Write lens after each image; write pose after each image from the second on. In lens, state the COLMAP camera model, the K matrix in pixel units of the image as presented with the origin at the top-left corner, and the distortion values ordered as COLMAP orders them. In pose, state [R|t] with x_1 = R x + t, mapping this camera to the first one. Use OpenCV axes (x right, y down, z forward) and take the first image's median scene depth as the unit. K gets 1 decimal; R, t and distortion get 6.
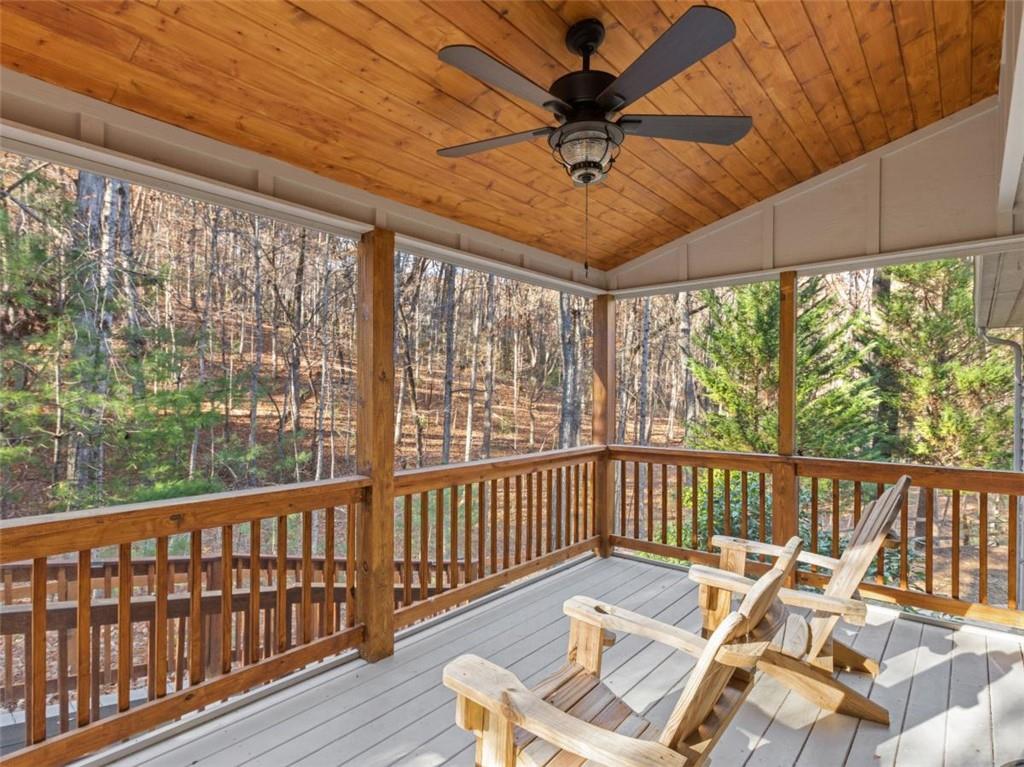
lens RADIAL K [[530.0, 0, 499.4], [0, 530.0, 385.2], [0, 0, 1]] dist [0.000055, -0.000150]
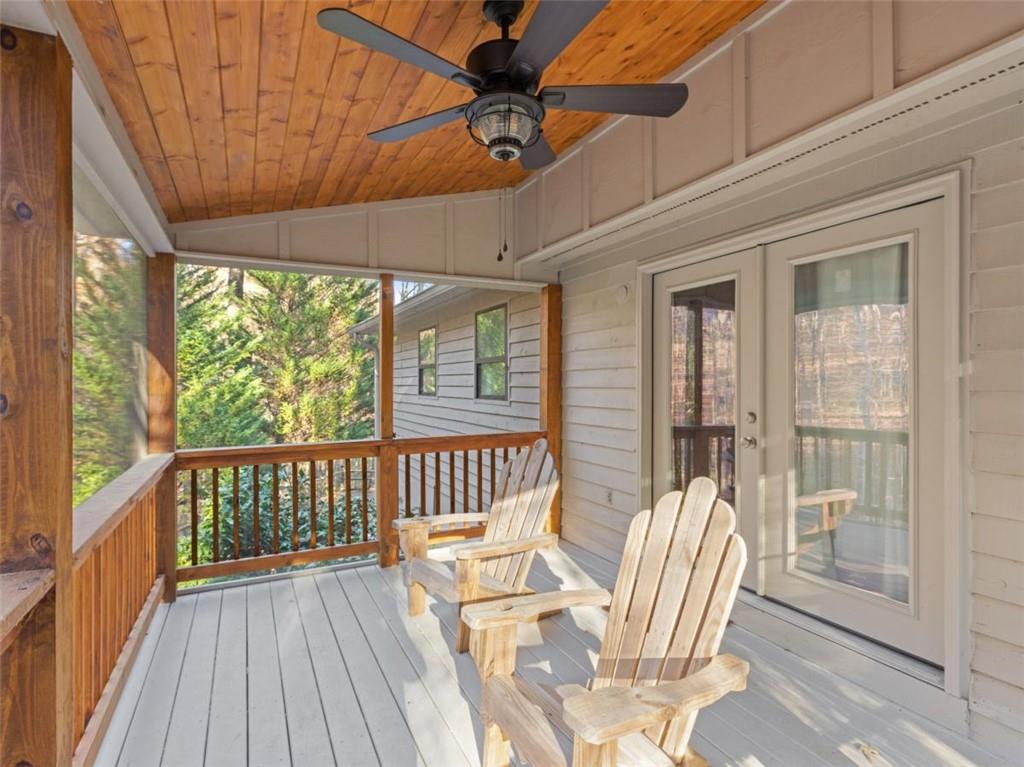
lens RADIAL K [[530.0, 0, 499.4], [0, 530.0, 385.2], [0, 0, 1]] dist [0.000055, -0.000150]
pose [[0.388538, -0.007414, 0.921403, -0.376248], [-0.010160, 0.999872, 0.012330, 0.001975], [-0.921377, -0.014152, 0.388413, 0.331554]]
